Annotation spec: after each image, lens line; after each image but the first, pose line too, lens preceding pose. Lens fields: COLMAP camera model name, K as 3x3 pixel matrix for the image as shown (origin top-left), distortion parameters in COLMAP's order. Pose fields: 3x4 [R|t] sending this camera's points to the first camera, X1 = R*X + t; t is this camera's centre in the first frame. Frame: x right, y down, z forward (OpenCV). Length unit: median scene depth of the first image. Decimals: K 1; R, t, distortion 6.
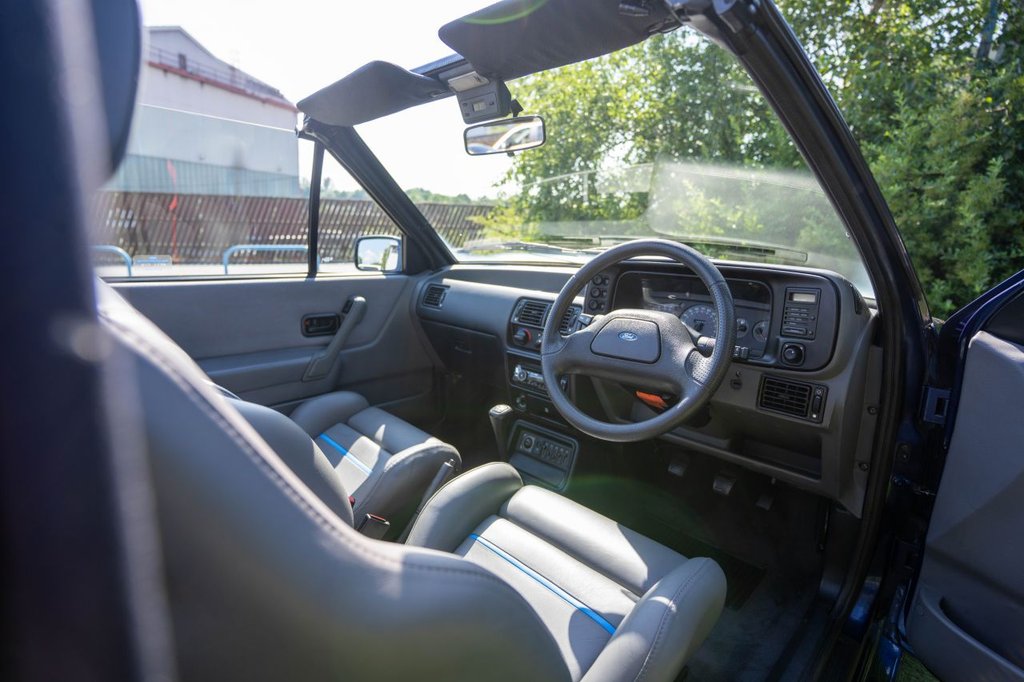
lens RADIAL K [[488.5, 0, 512.0], [0, 488.5, 341.0], [0, 0, 1]] dist [-0.063295, 0.000204]
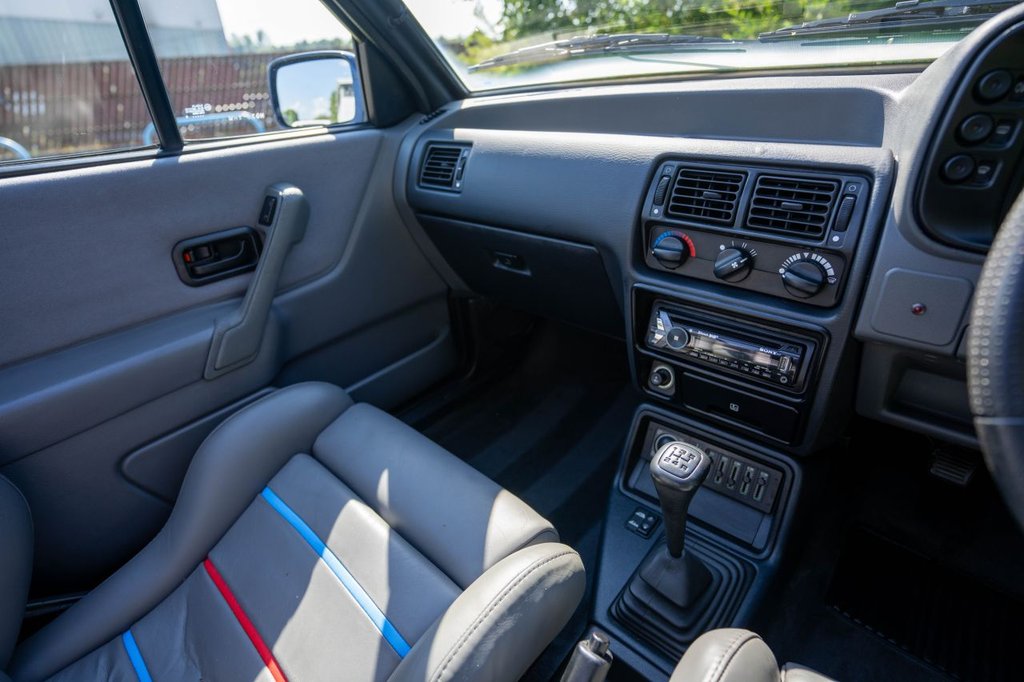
lens RADIAL K [[488.5, 0, 512.0], [0, 488.5, 341.0], [0, 0, 1]] dist [-0.063295, 0.000204]
pose [[0.994625, -0.101966, 0.018013, -0.116536], [0.092529, 0.953337, 0.287380, -0.058583], [-0.046475, -0.284169, 0.957647, 0.481367]]
